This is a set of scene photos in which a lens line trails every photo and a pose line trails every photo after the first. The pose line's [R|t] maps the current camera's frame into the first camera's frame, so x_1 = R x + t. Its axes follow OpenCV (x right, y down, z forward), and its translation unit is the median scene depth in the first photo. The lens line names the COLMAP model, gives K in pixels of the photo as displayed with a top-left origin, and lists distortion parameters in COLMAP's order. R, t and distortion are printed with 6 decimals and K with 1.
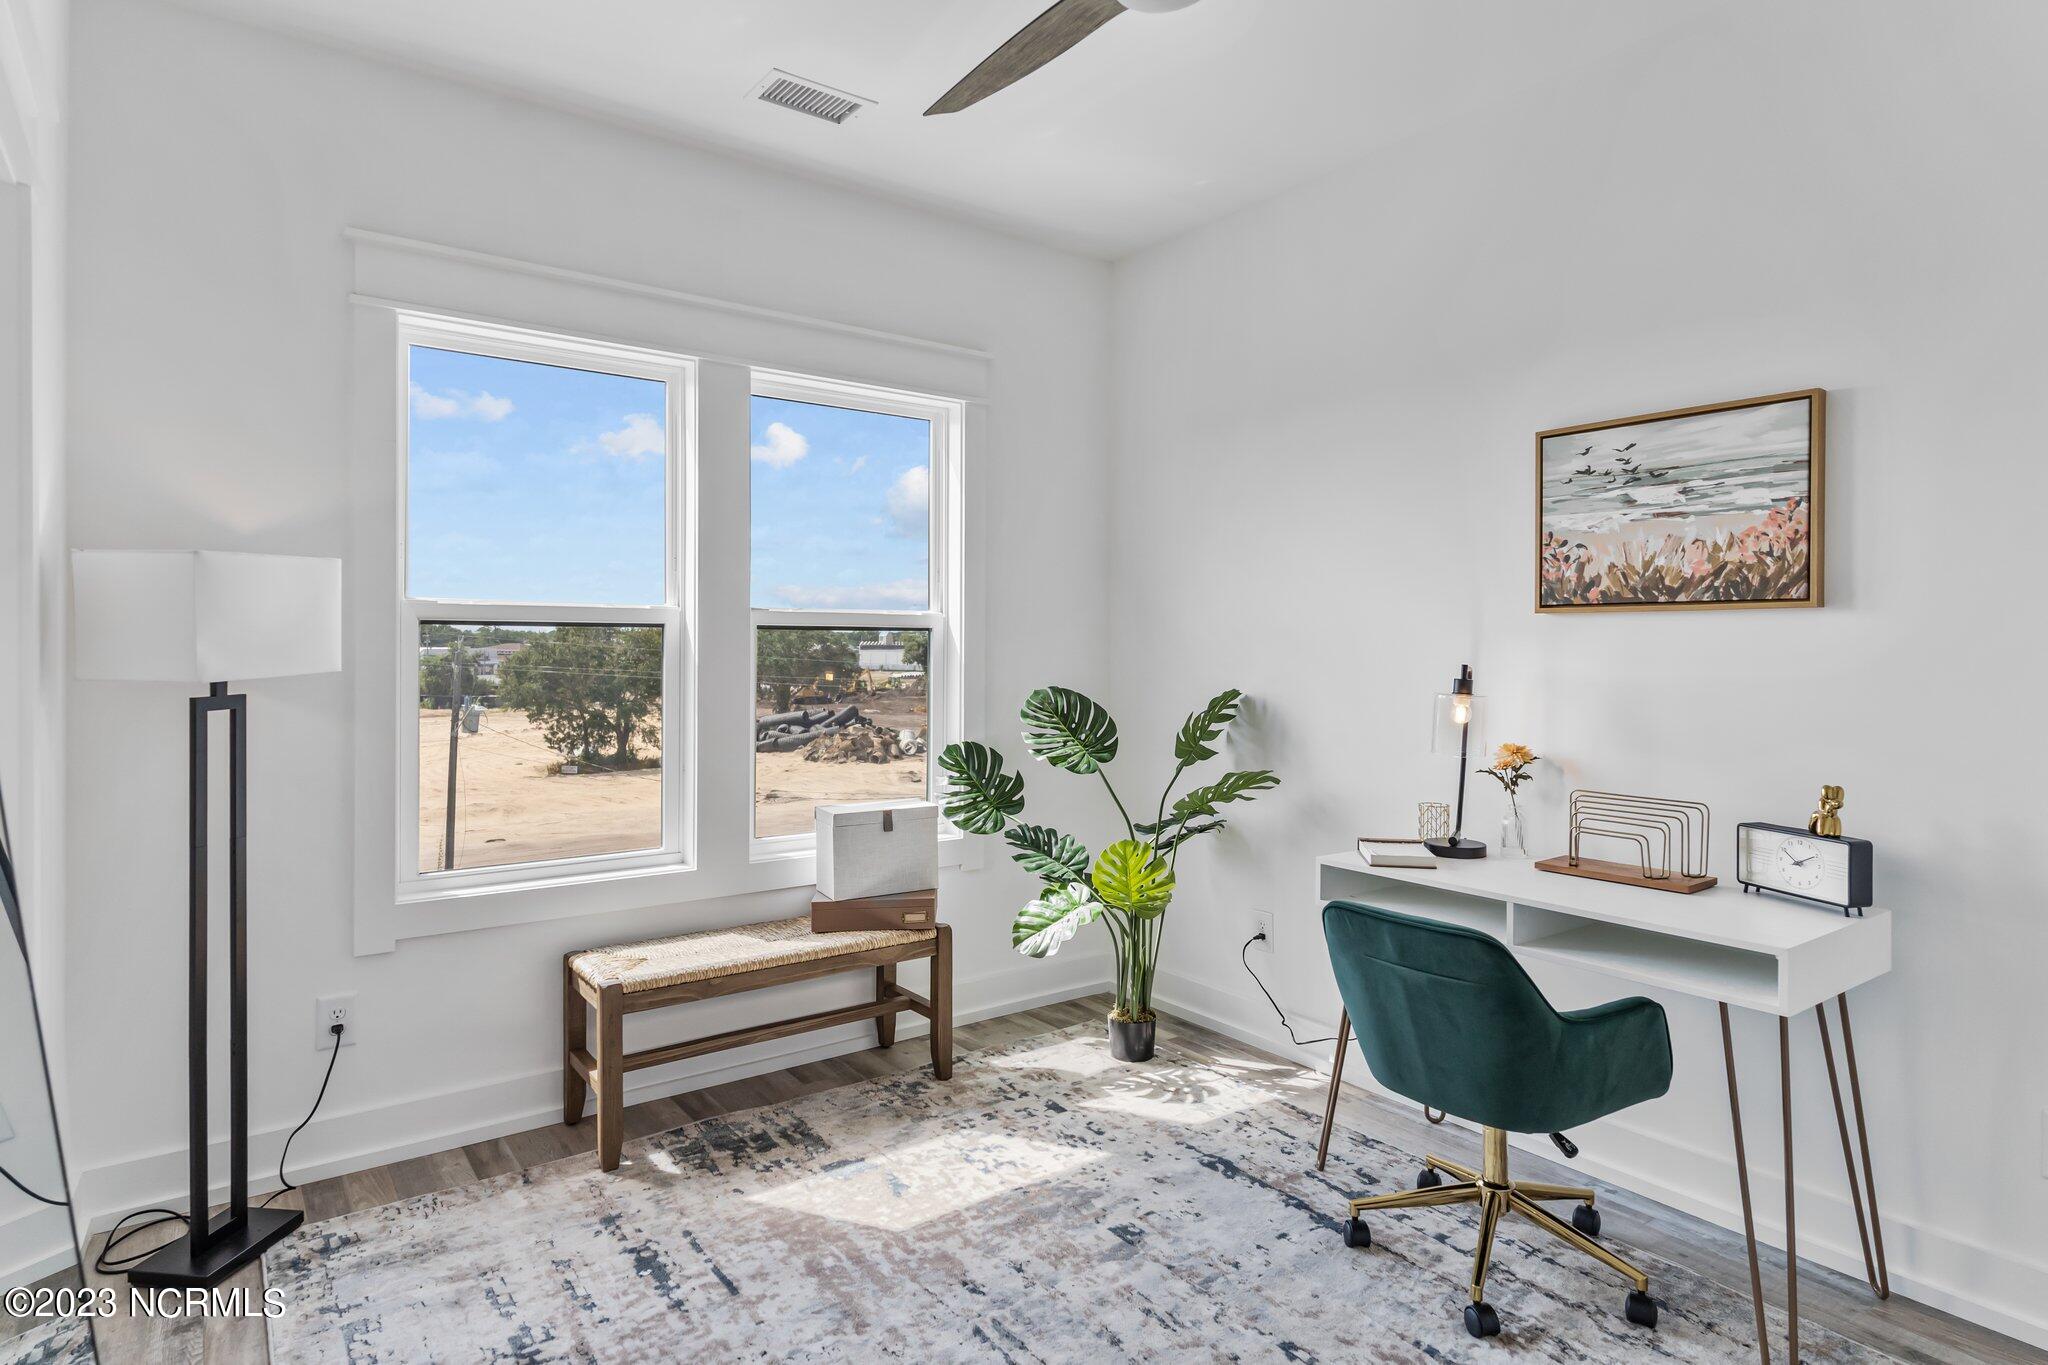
lens RADIAL K [[1094.7, 0, 1012.0], [0, 1094.7, 667.3], [0, 0, 1]] dist [0.002810, -0.003236]
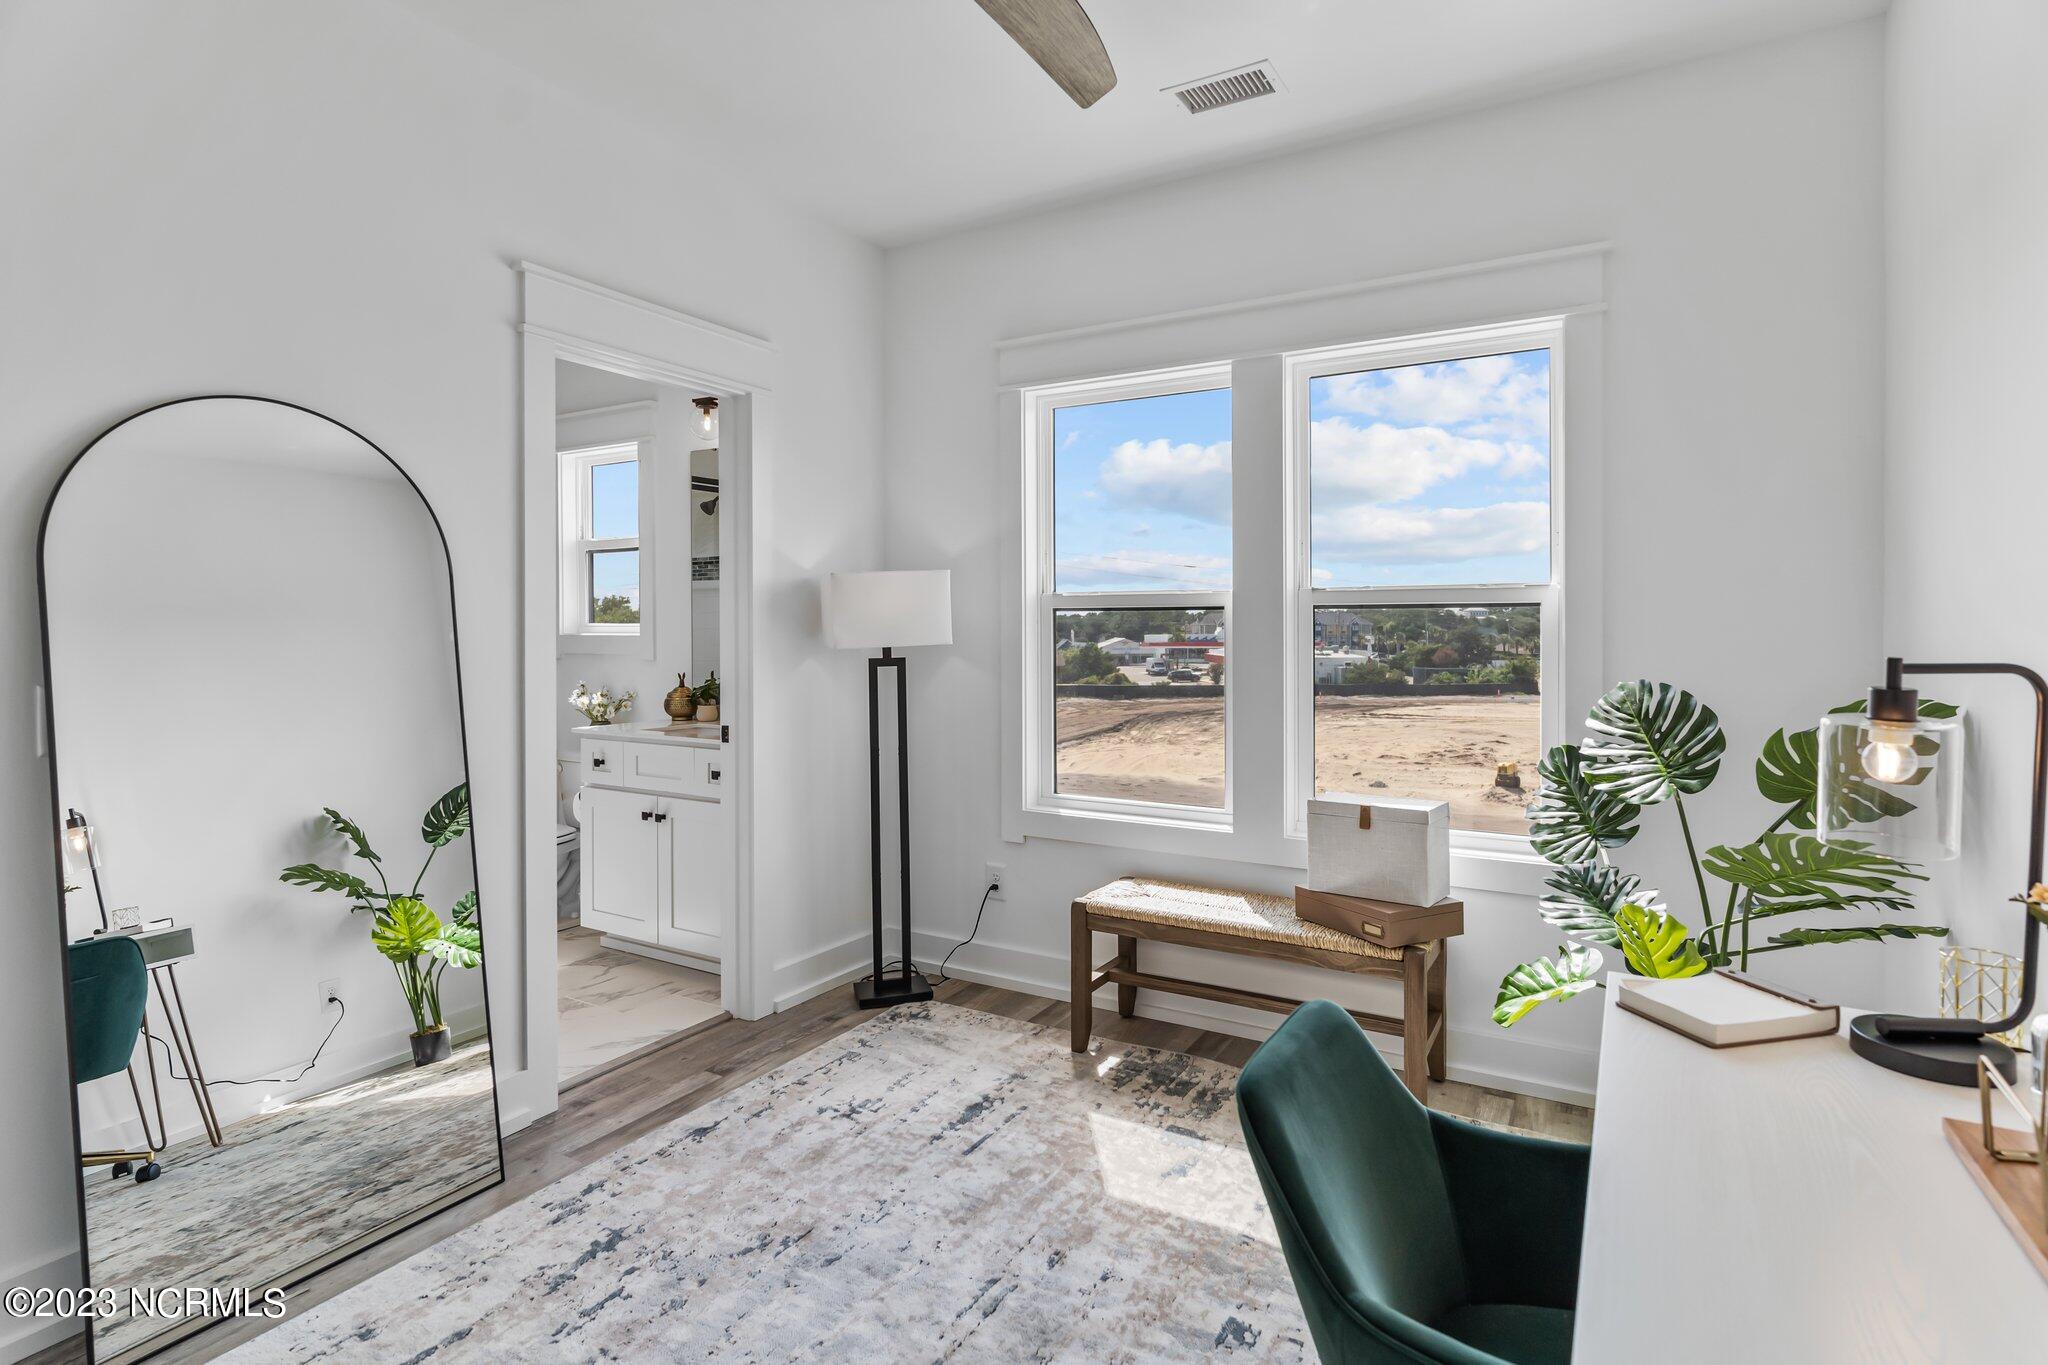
lens RADIAL K [[1018.6, 0, 1015.3], [0, 1018.6, 643.5], [0, 0, 1]] dist [-0.000320, 0.000512]
pose [[0.406754, 0.011598, -0.913464, 0.651464], [-0.013459, 0.999887, 0.006702, -0.006797], [0.913439, 0.009568, 0.406864, 0.470237]]
